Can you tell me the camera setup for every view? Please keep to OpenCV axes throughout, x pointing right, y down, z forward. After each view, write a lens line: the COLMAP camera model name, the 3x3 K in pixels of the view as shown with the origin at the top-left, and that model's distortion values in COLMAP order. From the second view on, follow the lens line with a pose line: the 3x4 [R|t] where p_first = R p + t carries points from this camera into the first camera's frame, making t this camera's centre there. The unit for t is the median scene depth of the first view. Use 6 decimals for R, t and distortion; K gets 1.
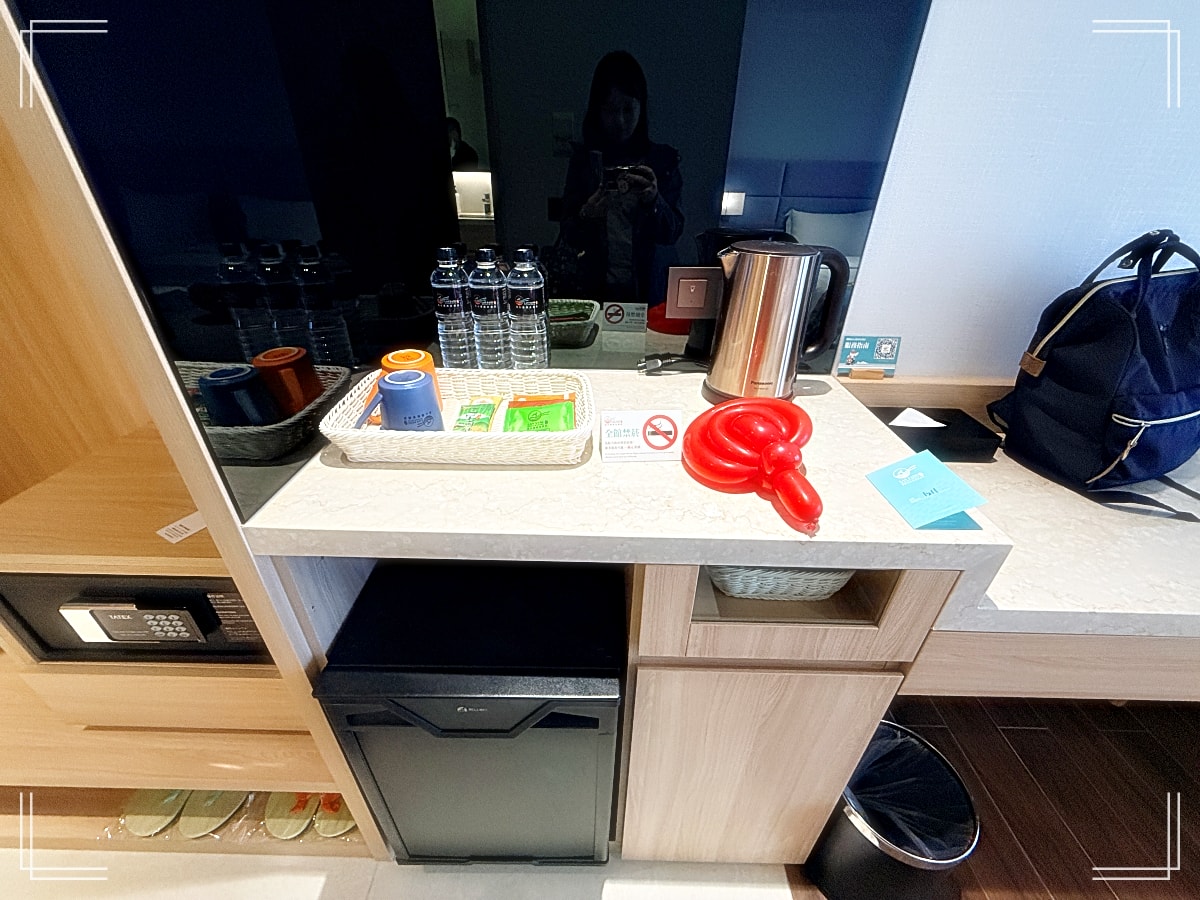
lens RADIAL K [[476.4, 0, 597.6], [0, 476.4, 452.8], [0, 0, 1]] dist [-0.000644, 0.000042]
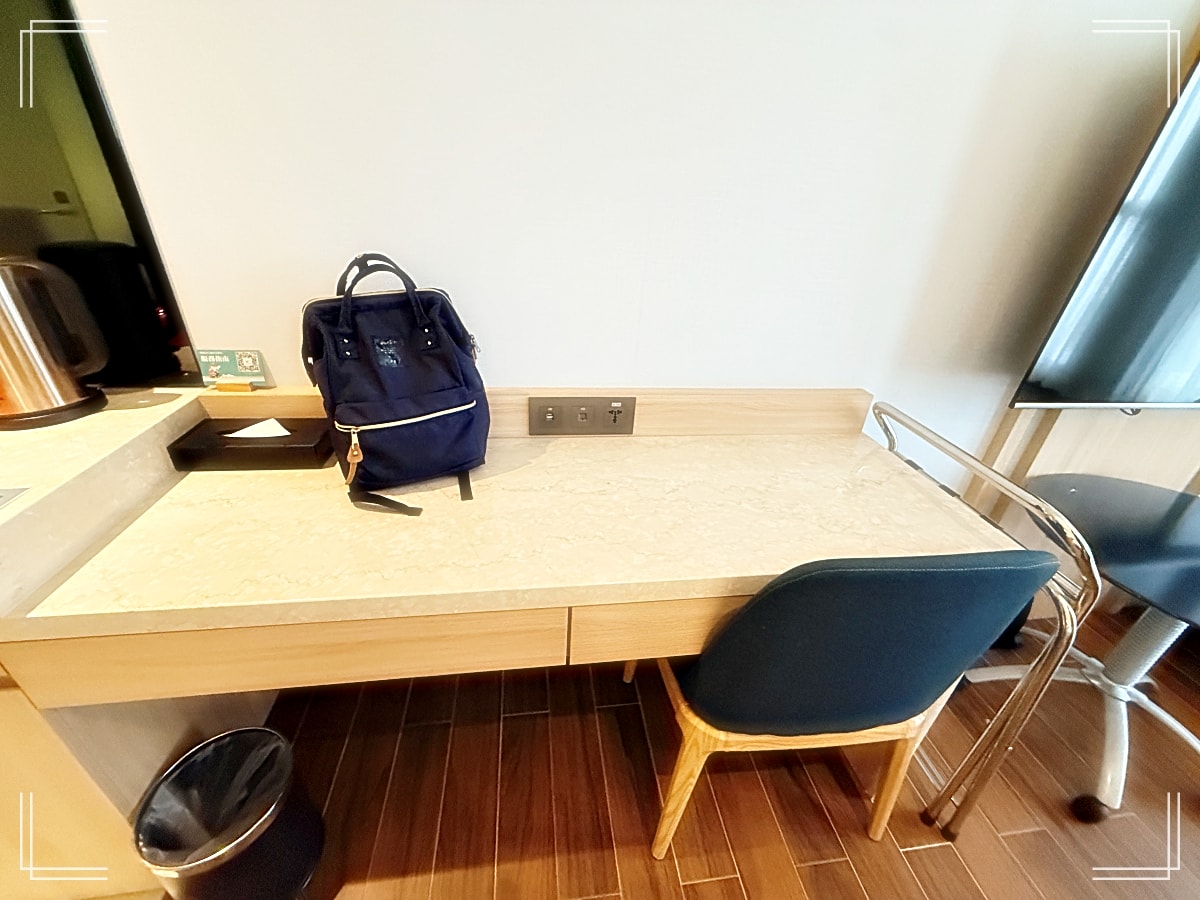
lens RADIAL K [[475.8, 0, 596.8], [0, 475.8, 443.5], [0, 0, 1]] dist [0.003138, 0.000403]
pose [[0.988925, -0.038411, 0.143357, 1.211392], [0.042674, 0.998730, -0.026780, 0.018377], [-0.142147, 0.032601, 0.989309, -0.124535]]
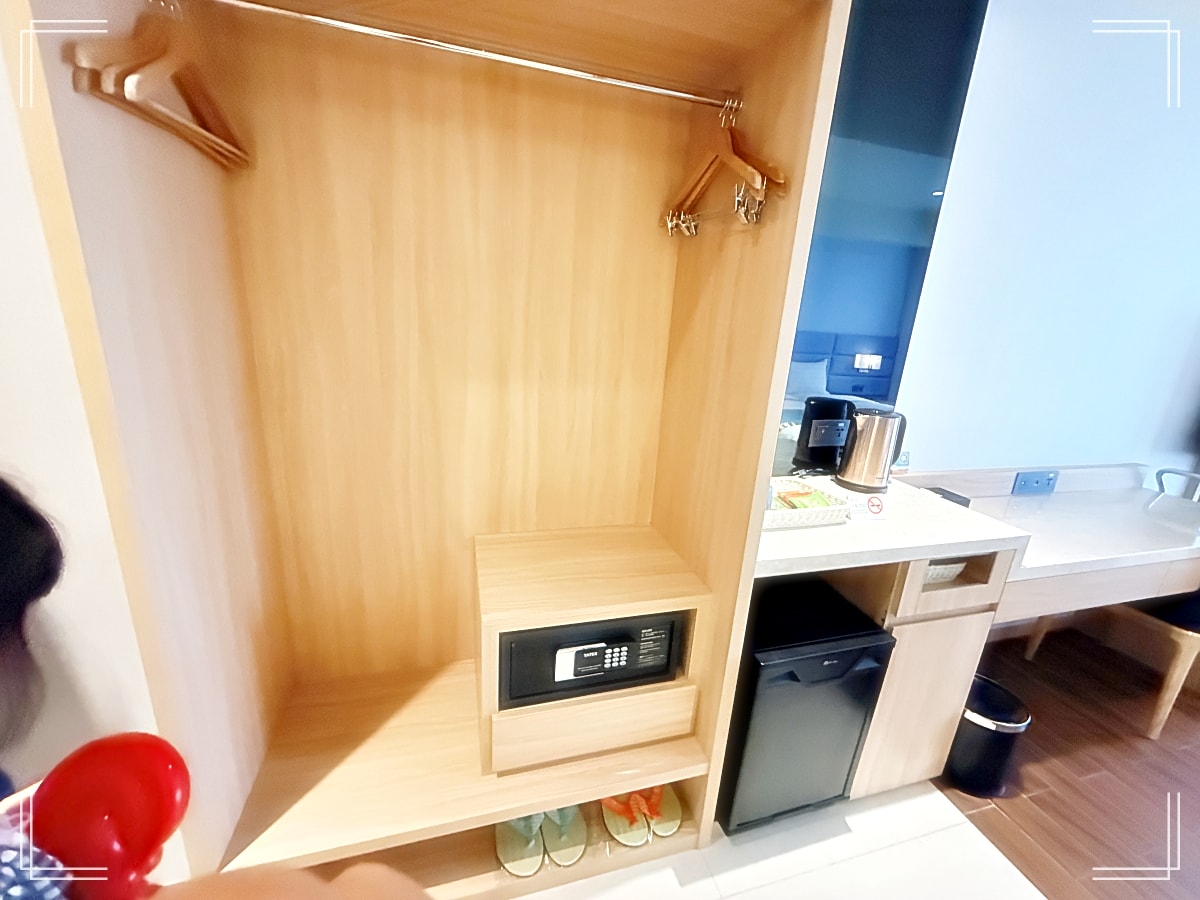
lens RADIAL K [[475.8, 0, 596.8], [0, 475.8, 443.5], [0, 0, 1]] dist [0.003138, 0.000403]
pose [[0.959472, -0.038474, 0.279166, -1.175057], [0.105314, 0.967814, -0.228573, 0.033430], [-0.261386, 0.248710, 0.932642, -0.506986]]
